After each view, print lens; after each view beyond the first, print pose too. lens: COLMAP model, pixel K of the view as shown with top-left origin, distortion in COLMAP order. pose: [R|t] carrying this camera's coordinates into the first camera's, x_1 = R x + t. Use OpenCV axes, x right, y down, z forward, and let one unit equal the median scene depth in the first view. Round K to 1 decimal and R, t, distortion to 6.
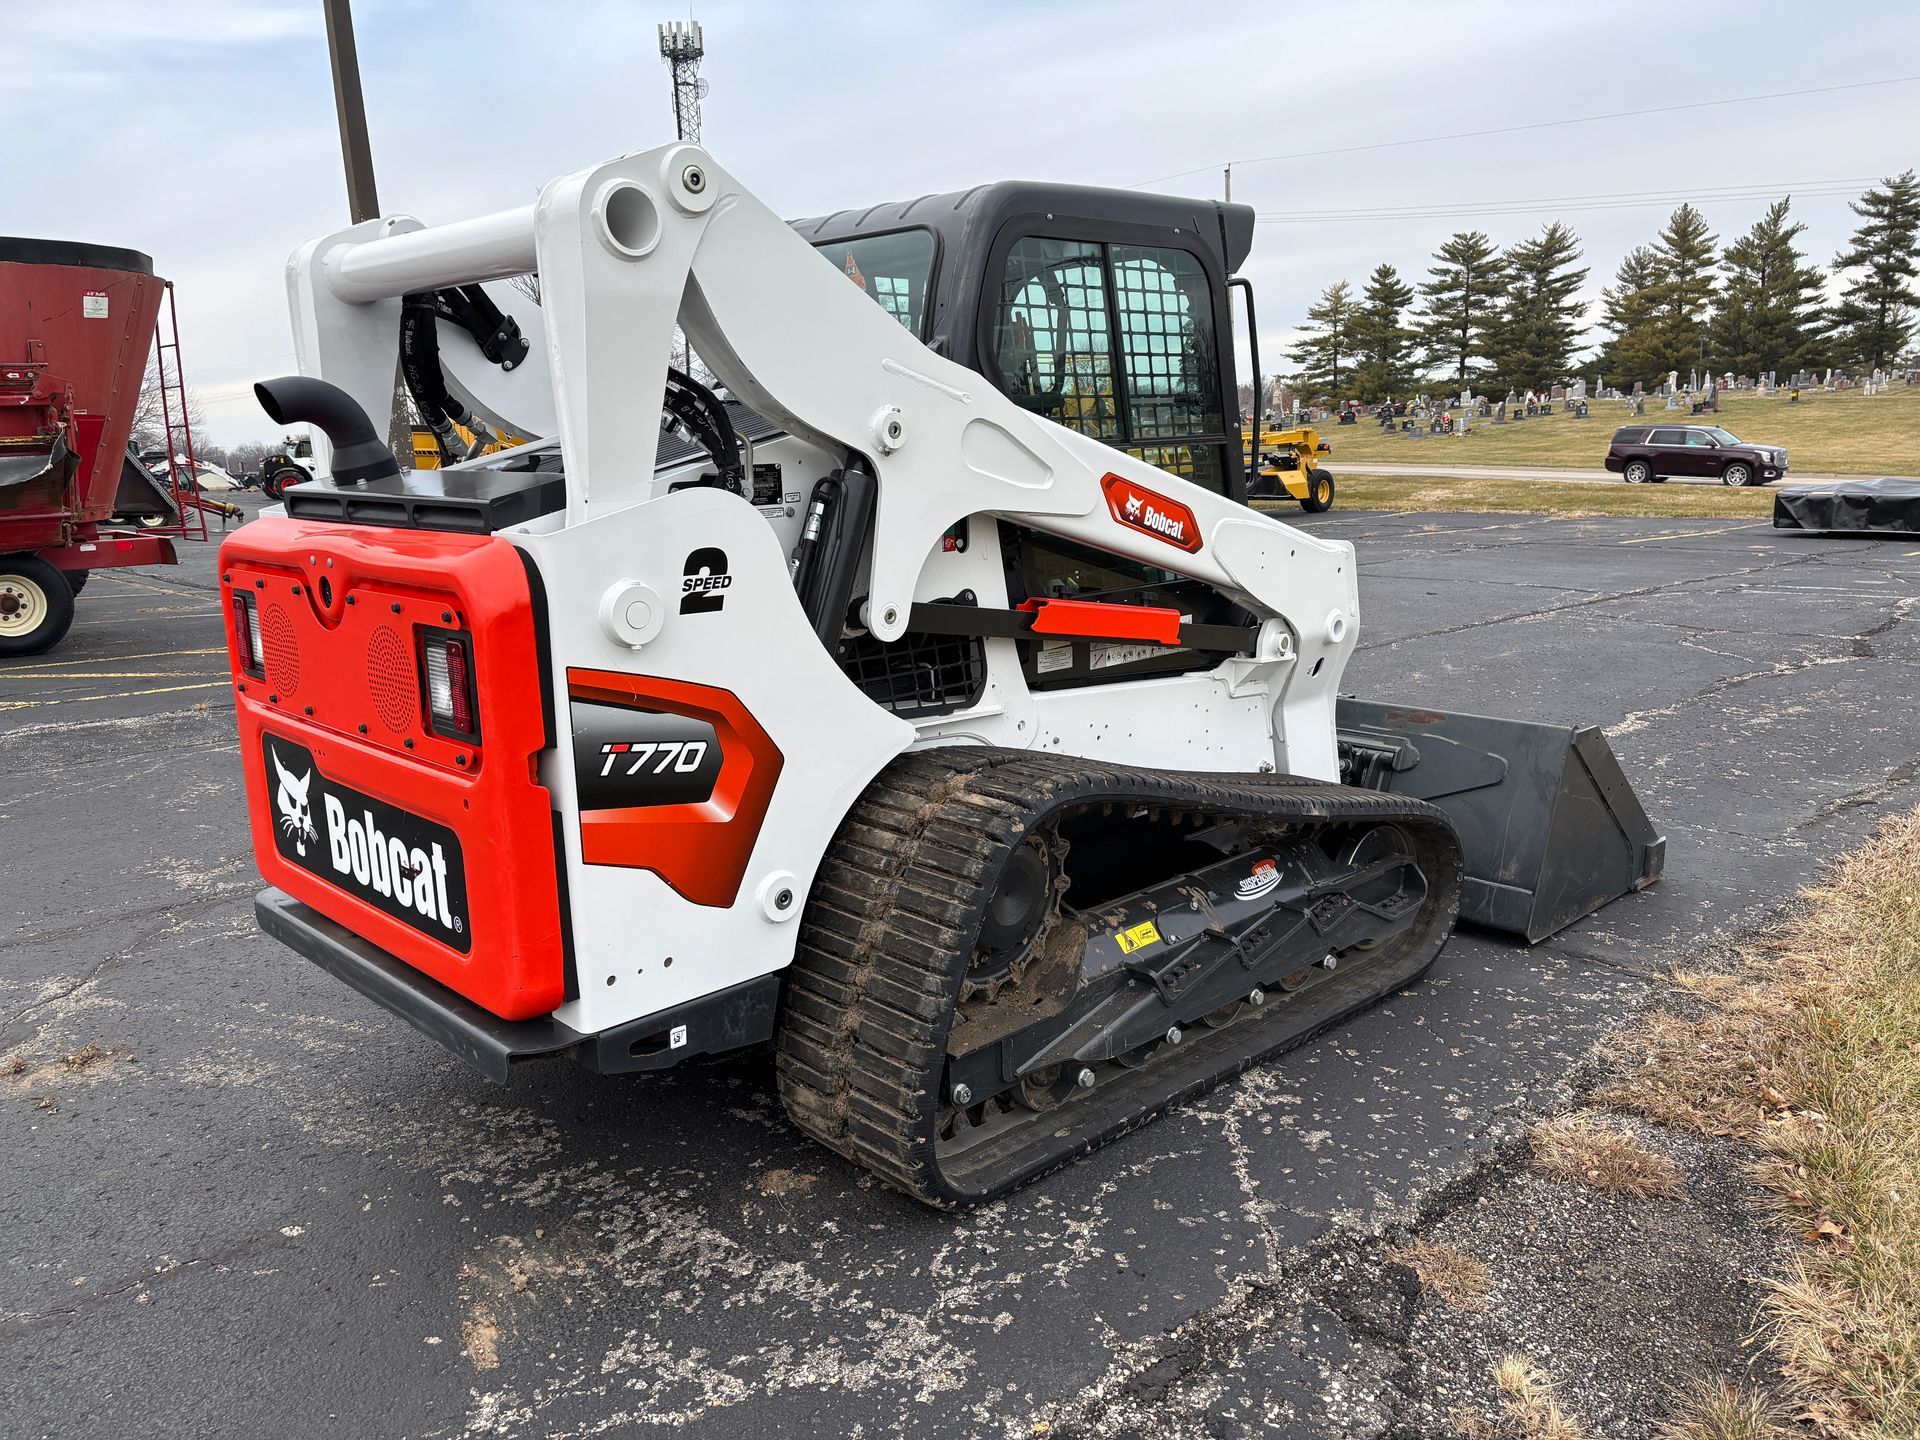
lens RADIAL K [[1443.6, 0, 971.7], [0, 1443.6, 718.5], [0, 0, 1]] dist [0.057801, -0.057758]
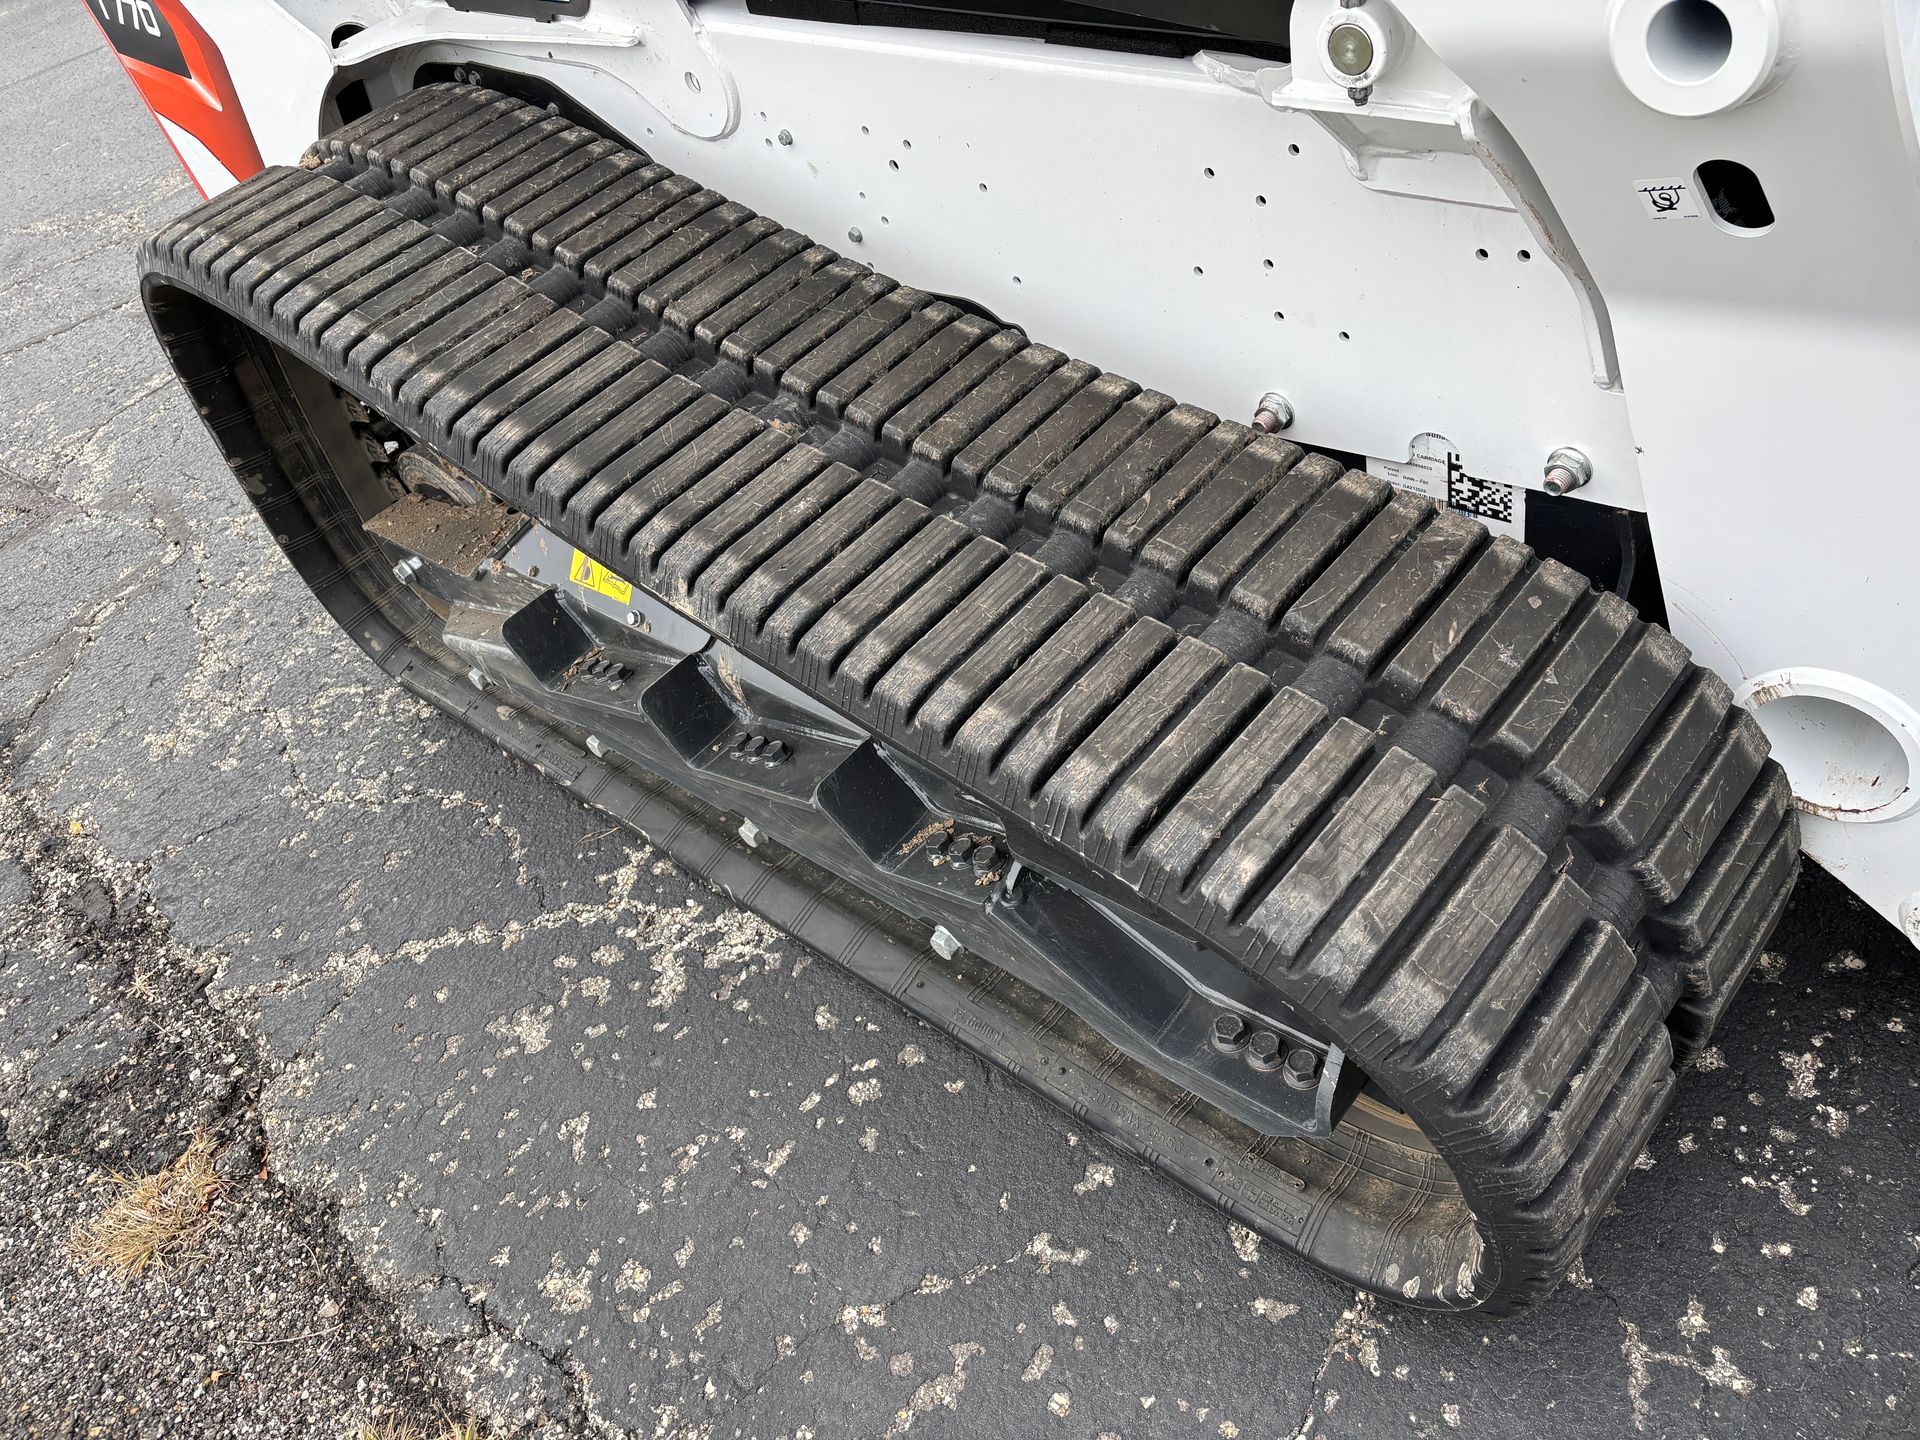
lens RADIAL K [[1443.6, 0, 960.5], [0, 1443.6, 717.2], [0, 0, 1]] dist [0.057801, -0.057758]
pose [[0.063273, 0.666127, -0.743149, 0.554235], [0.056919, 0.741021, 0.669065, -0.161890], [0.996372, -0.084633, 0.008972, 1.107944]]
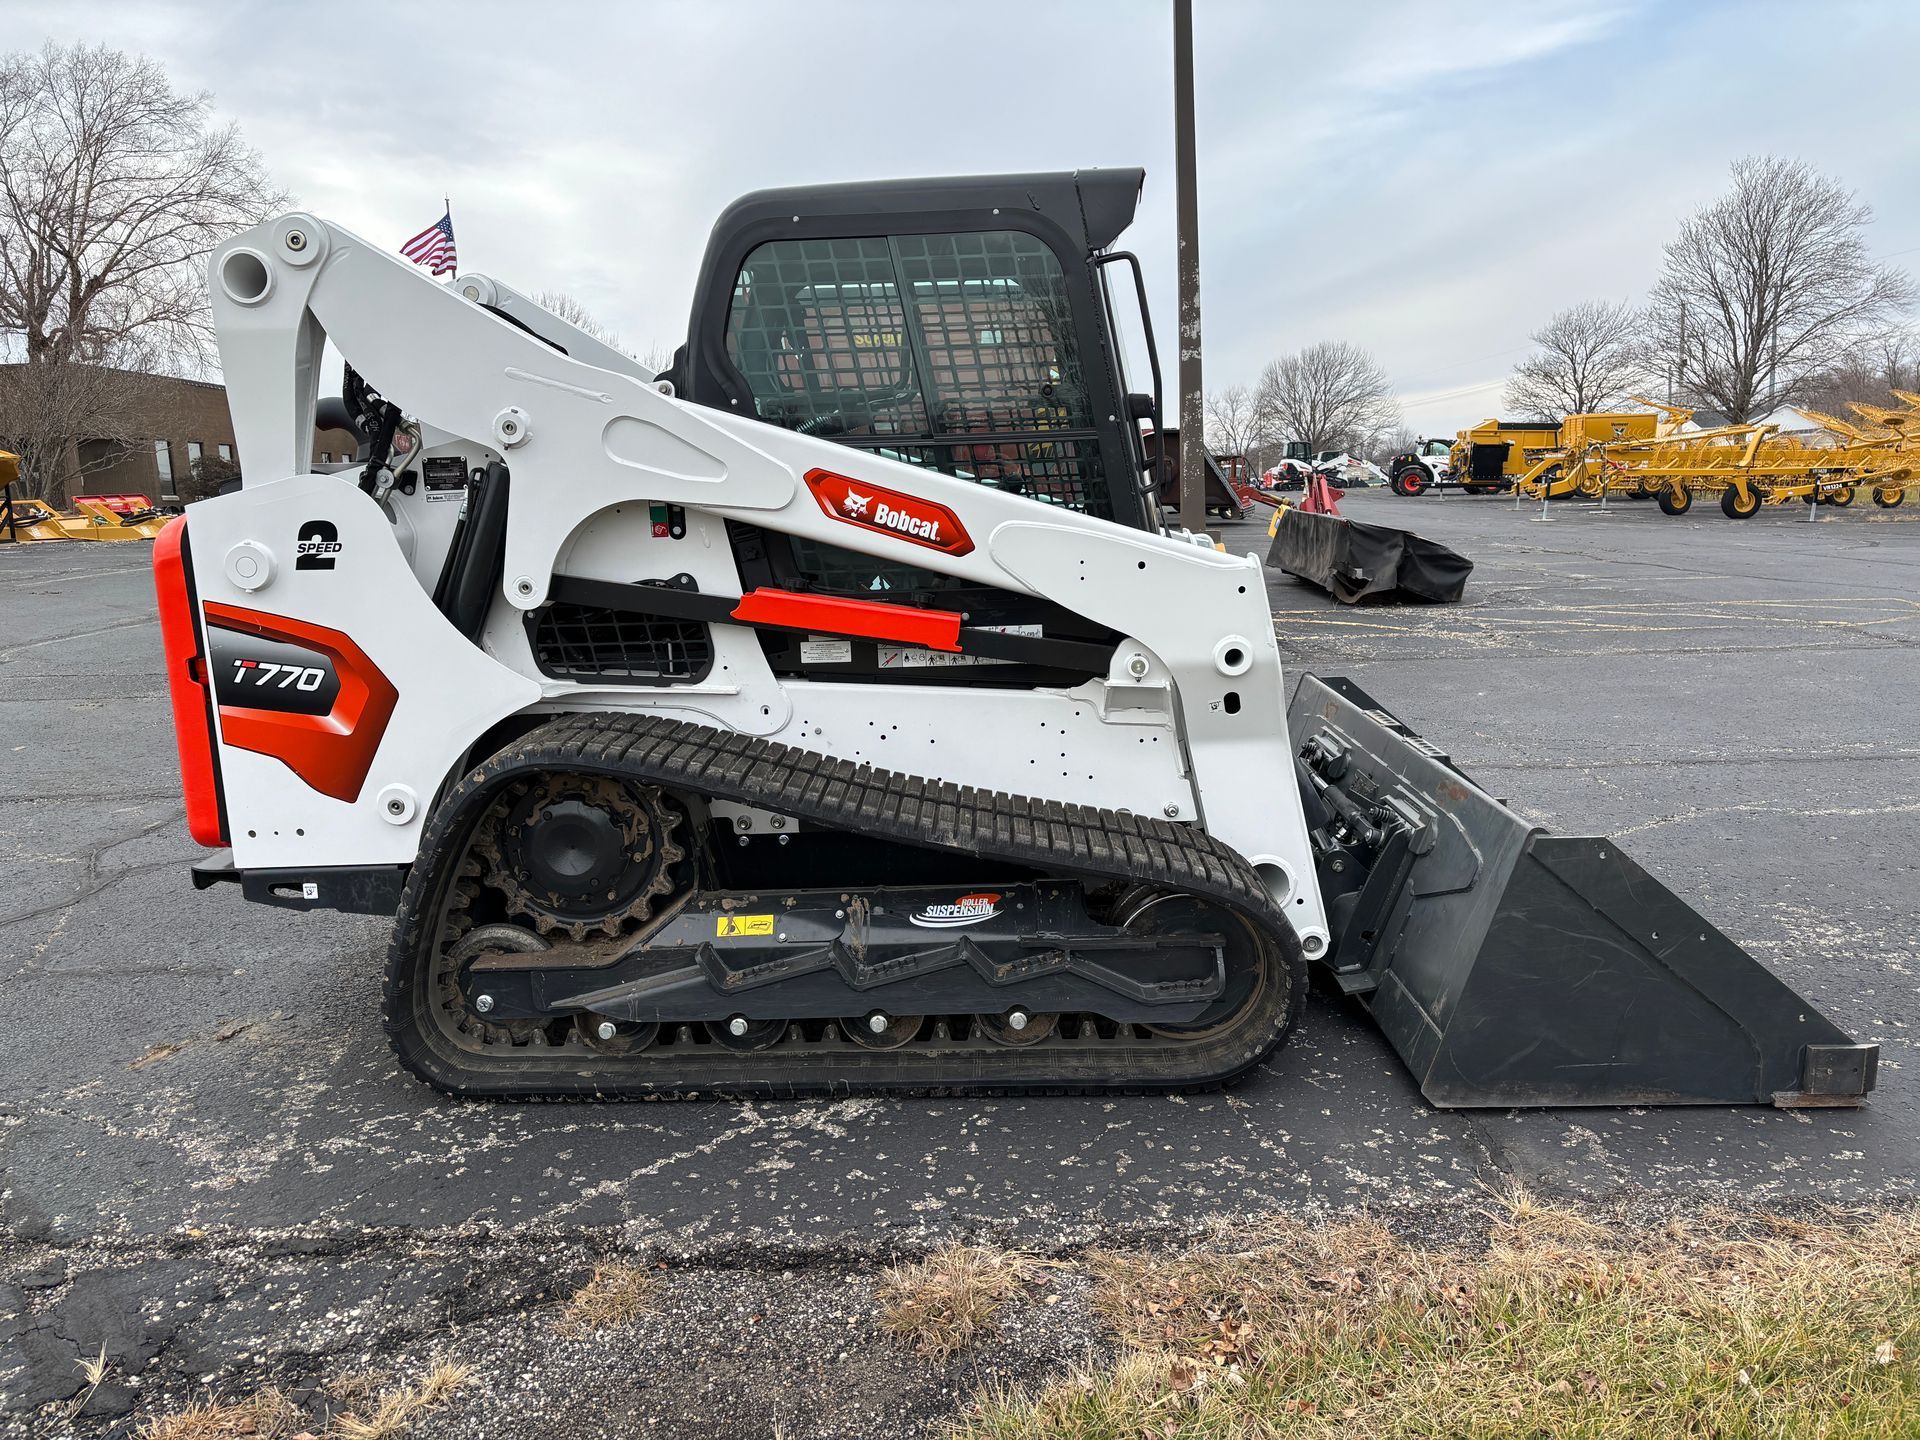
lens RADIAL K [[1443.6, 0, 971.8], [0, 1443.6, 713.9], [0, 0, 1]] dist [0.057801, -0.057758]
pose [[0.707942, 0.124585, -0.695195, 0.902192], [-0.125833, 0.990820, 0.049423, -0.065173], [0.694970, 0.052490, 0.717120, 0.368775]]
